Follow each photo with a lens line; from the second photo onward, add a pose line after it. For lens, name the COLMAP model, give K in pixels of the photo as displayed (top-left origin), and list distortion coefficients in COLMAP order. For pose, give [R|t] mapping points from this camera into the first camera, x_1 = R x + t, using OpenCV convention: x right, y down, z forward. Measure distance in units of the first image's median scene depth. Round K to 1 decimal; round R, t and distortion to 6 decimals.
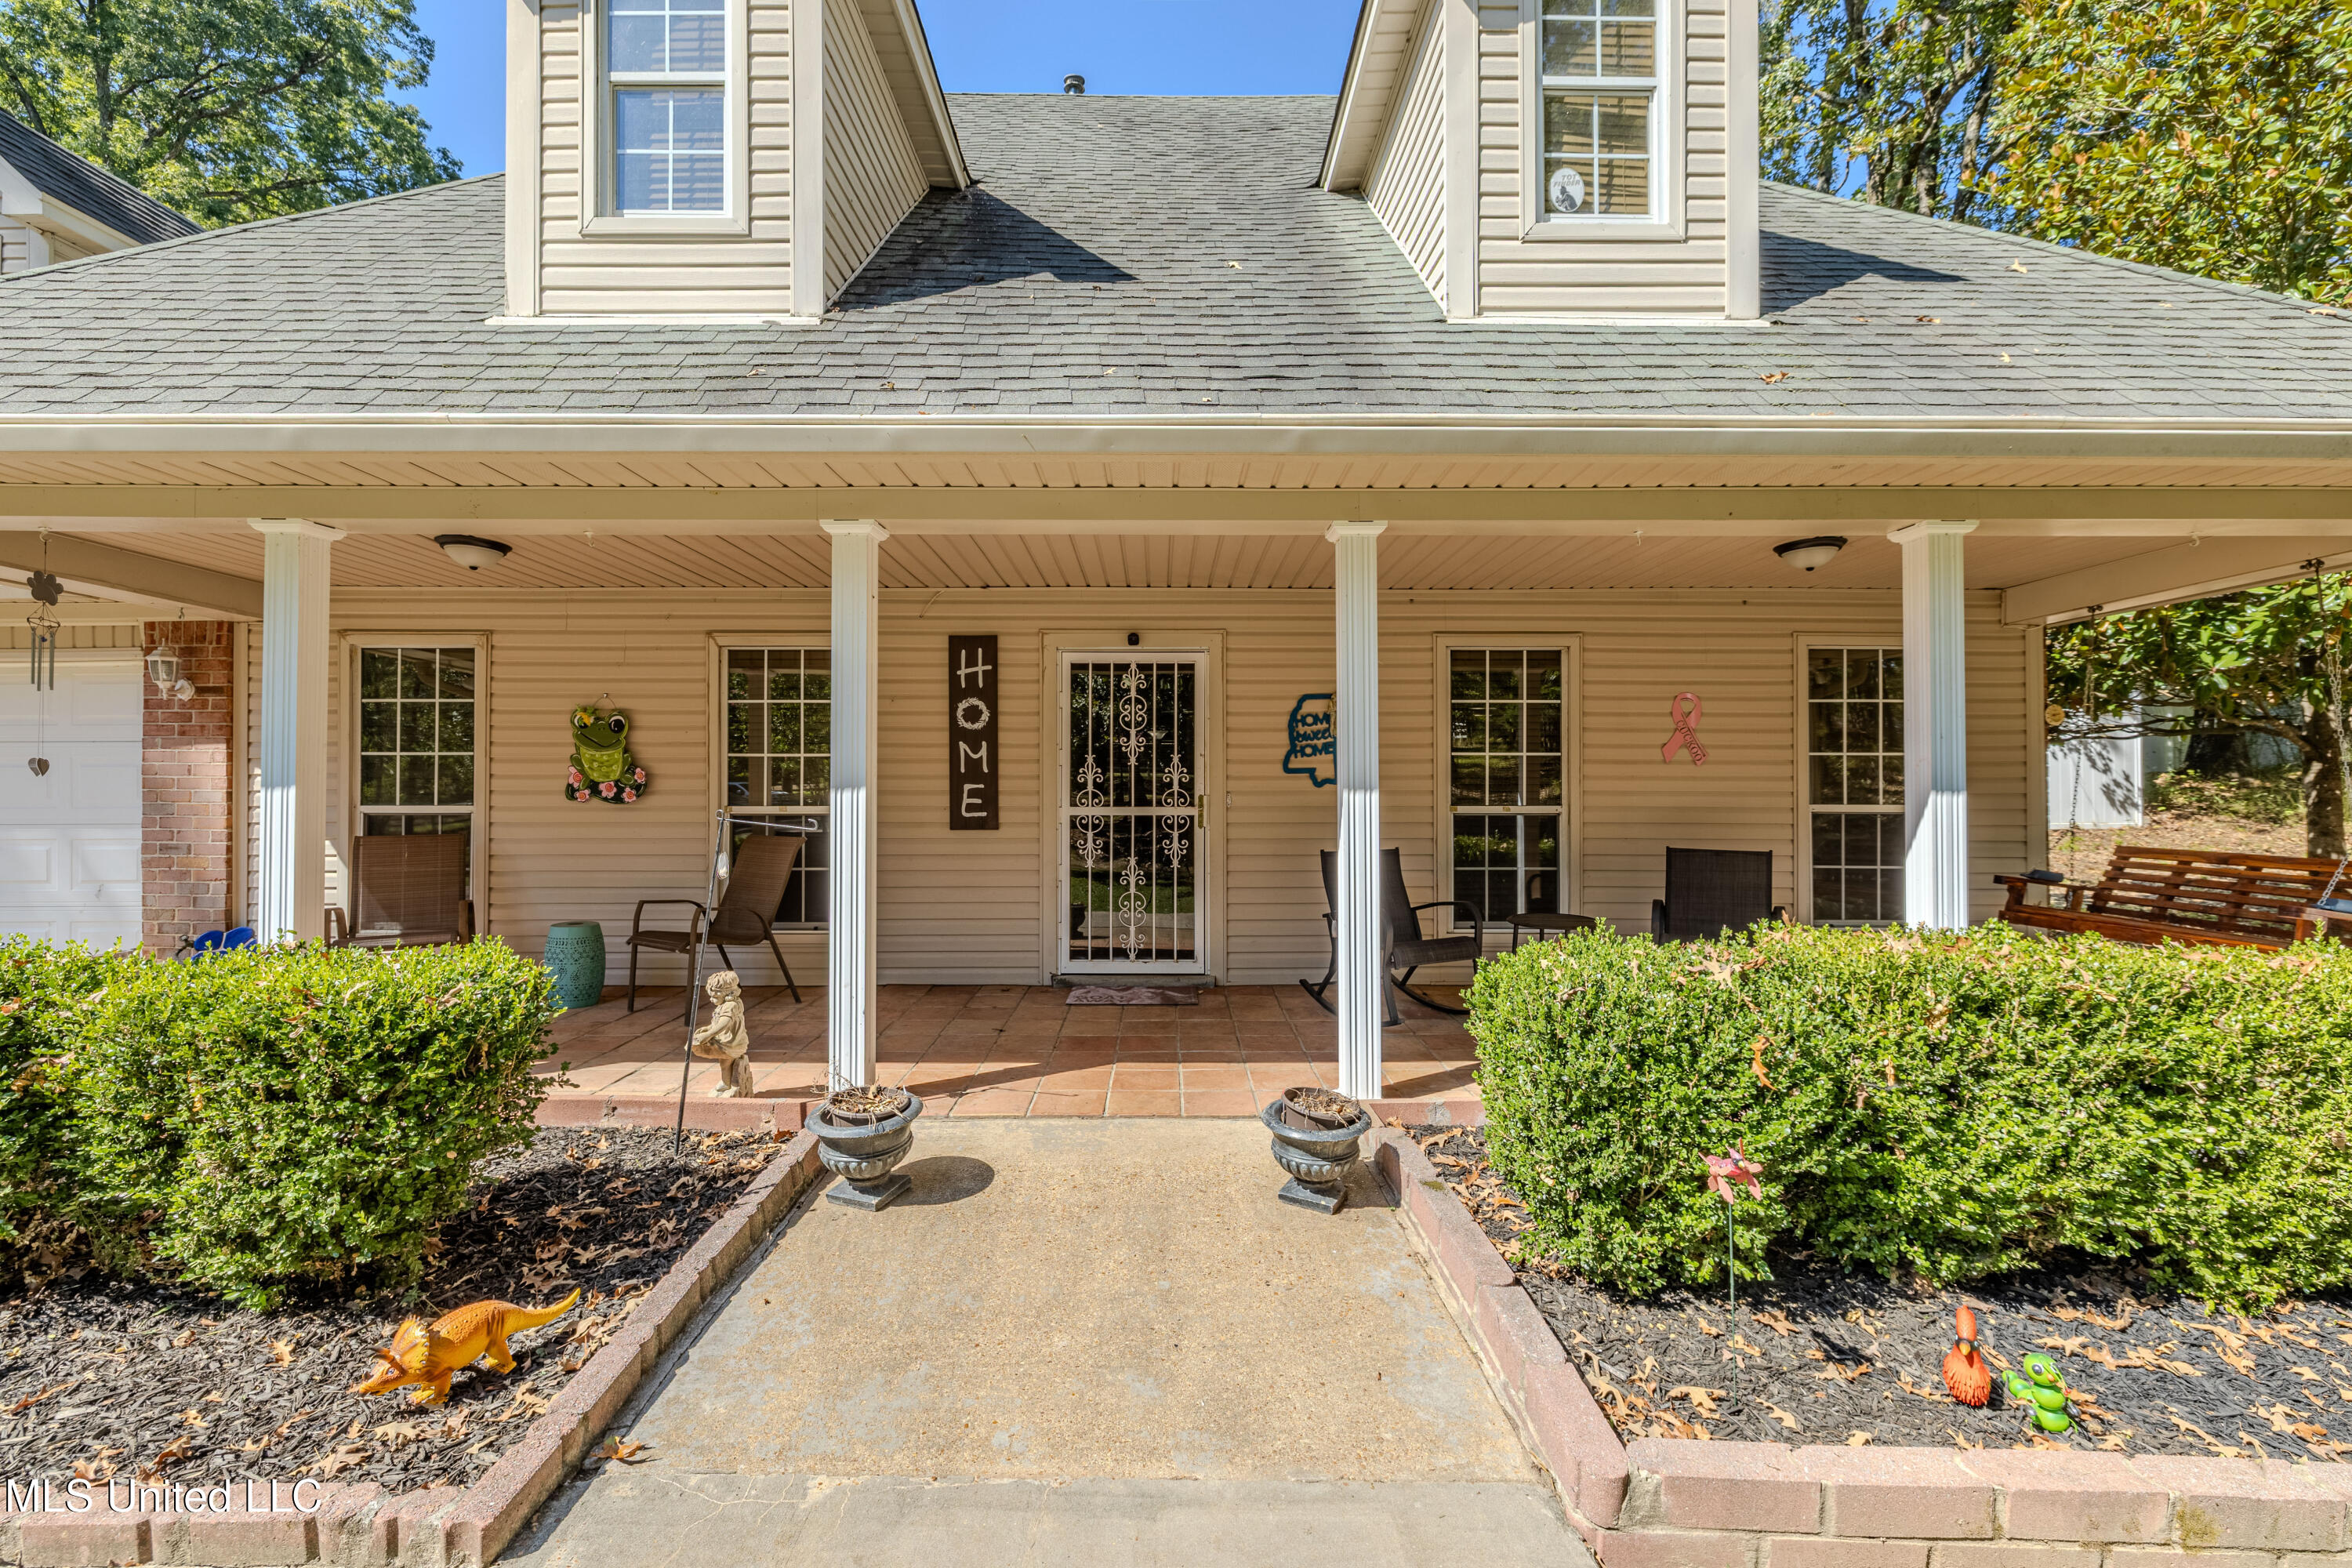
lens RADIAL K [[984.5, 0, 1171.2], [0, 984.5, 782.8], [0, 0, 1]] dist [0.000569, 0.000061]
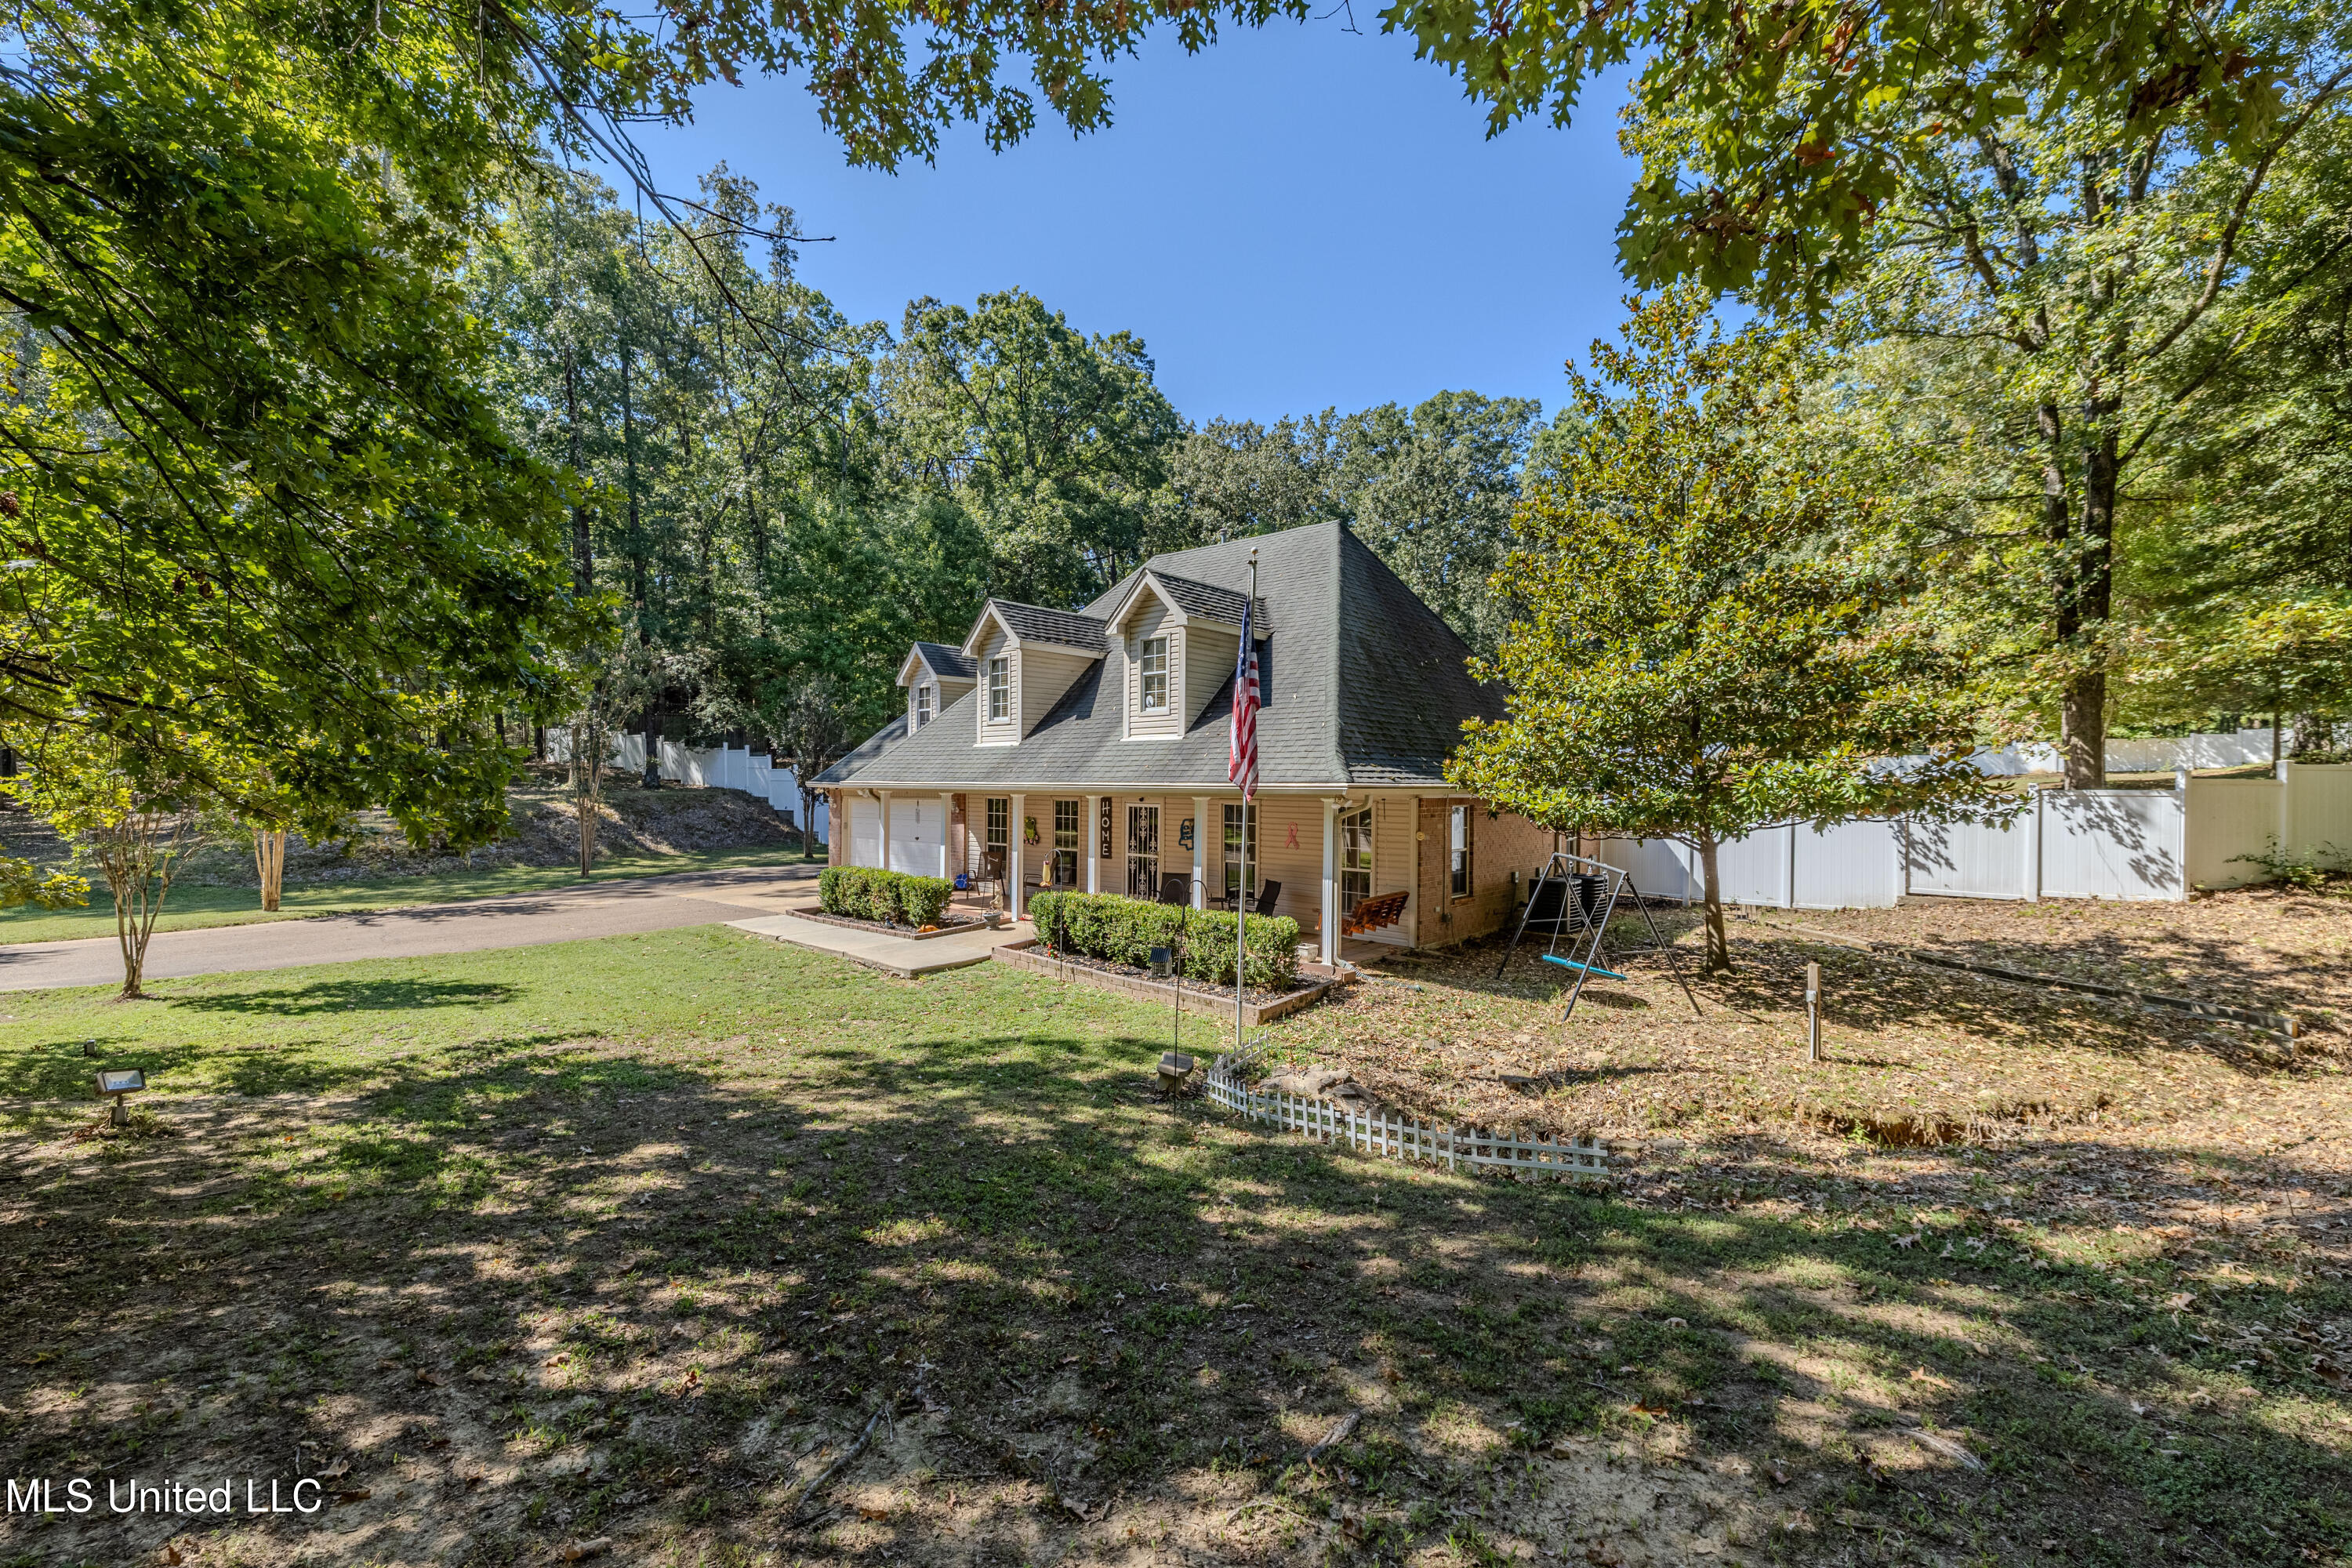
lens RADIAL K [[984.5, 0, 1178.4], [0, 984.5, 784.2], [0, 0, 1]] dist [0.000569, 0.000061]
pose [[0.740291, 0.003930, -0.672275, 2.127589], [0.002341, 0.999962, 0.008424, -0.220205], [0.672283, -0.007810, 0.740253, -1.215875]]
